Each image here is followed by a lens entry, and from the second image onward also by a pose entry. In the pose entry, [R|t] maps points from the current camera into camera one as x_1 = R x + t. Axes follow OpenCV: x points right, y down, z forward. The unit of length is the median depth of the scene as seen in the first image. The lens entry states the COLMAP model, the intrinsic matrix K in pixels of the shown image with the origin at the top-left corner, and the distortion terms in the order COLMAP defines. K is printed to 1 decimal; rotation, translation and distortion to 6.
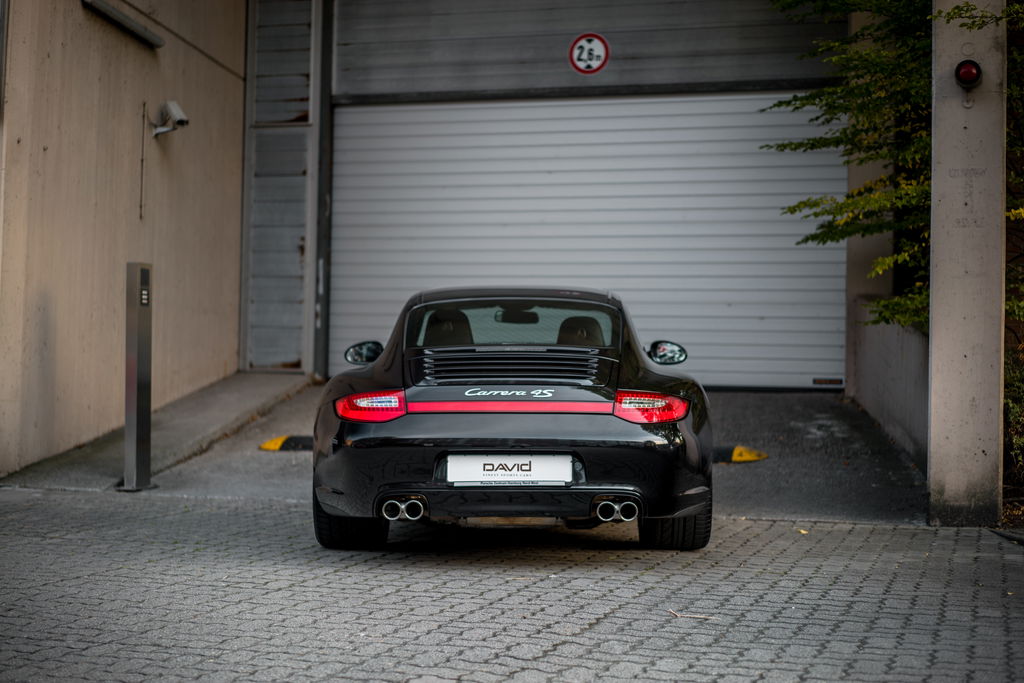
lens RADIAL K [[1601.8, 0, 512.0], [0, 1601.8, 341.5], [0, 0, 1]] dist [0.125262, -0.946105]
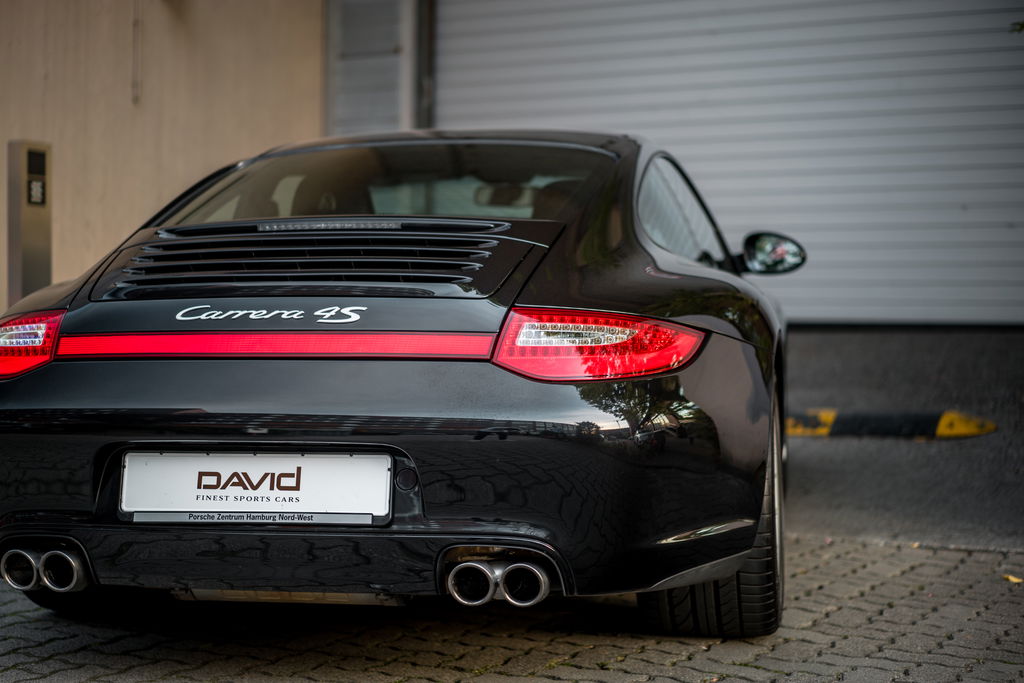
lens RADIAL K [[1601.8, 0, 512.0], [0, 1601.8, 341.5], [0, 0, 1]] dist [0.125262, -0.946105]
pose [[0.982851, -0.004183, -0.184354, 0.086675], [0.009921, 0.999494, 0.030215, 0.015709], [0.184135, -0.031525, 0.982395, 0.333060]]
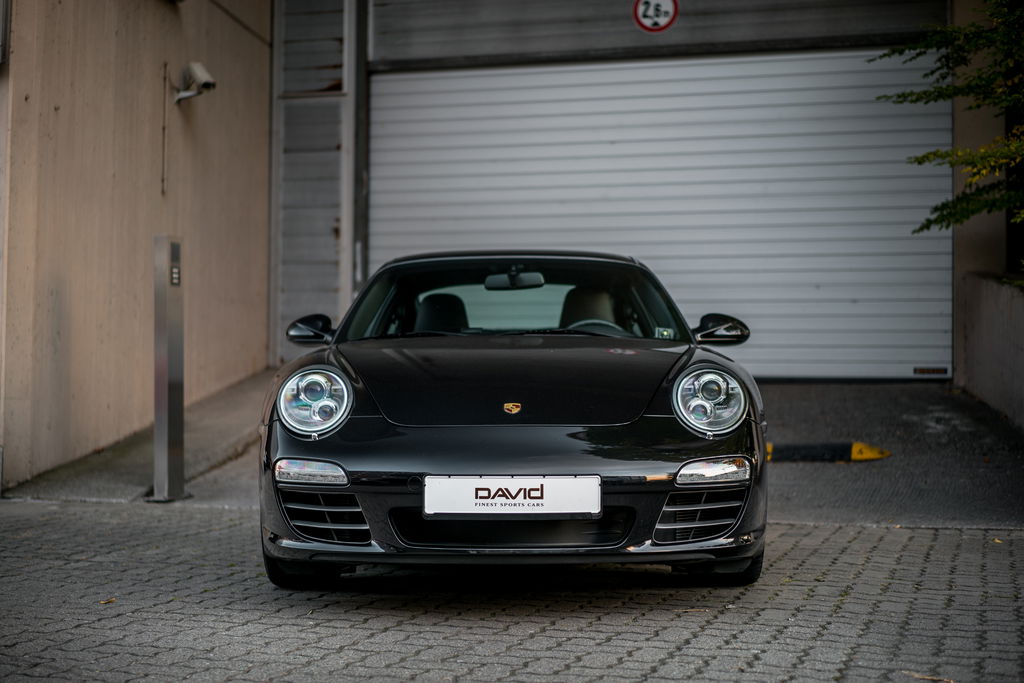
lens RADIAL K [[1601.8, 0, 512.0], [0, 1601.8, 341.5], [0, 0, 1]] dist [0.125262, -0.946105]
pose [[0.999940, -0.010873, 0.001656, -0.045750], [0.010878, 0.999935, -0.003431, 0.011287], [-0.001618, 0.003448, 0.999993, 0.127638]]
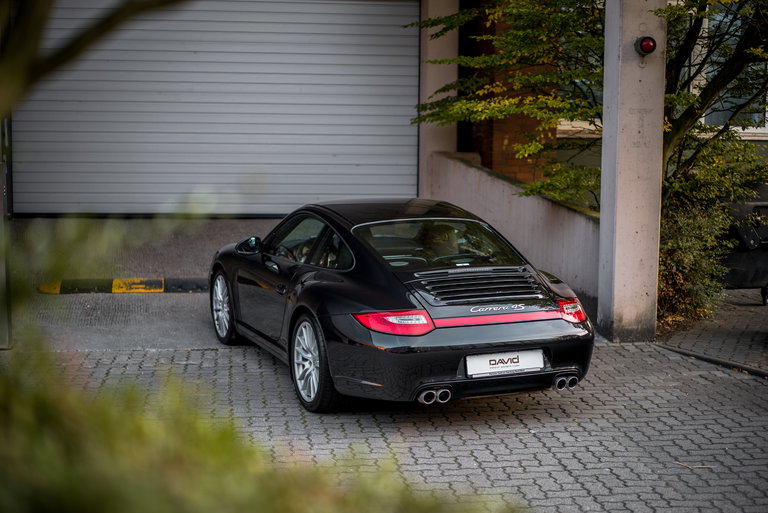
lens RADIAL K [[1201.3, 0, 384.0], [0, 1201.3, 256.5], [0, 0, 1]] dist [0.125262, -0.946105]
pose [[0.913024, -0.051238, 0.404674, -0.308257], [-0.002870, 0.991248, 0.131983, -0.090812], [-0.407895, -0.121666, 0.904886, 0.043430]]
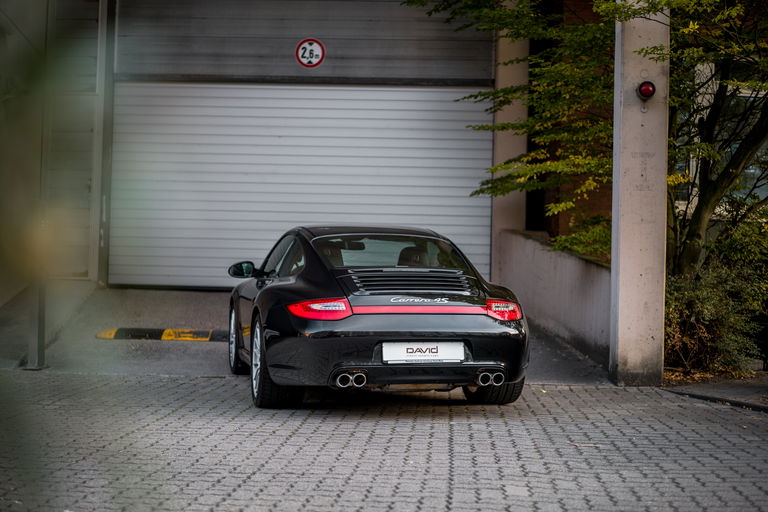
lens RADIAL K [[1201.3, 0, 384.0], [0, 1201.3, 256.0], [0, 0, 1]] dist [0.125262, -0.946105]
pose [[0.970998, 0.010272, 0.238865, -0.175206], [-0.010804, 0.999941, 0.000919, -0.005591], [-0.238841, -0.003473, 0.971052, -0.041752]]
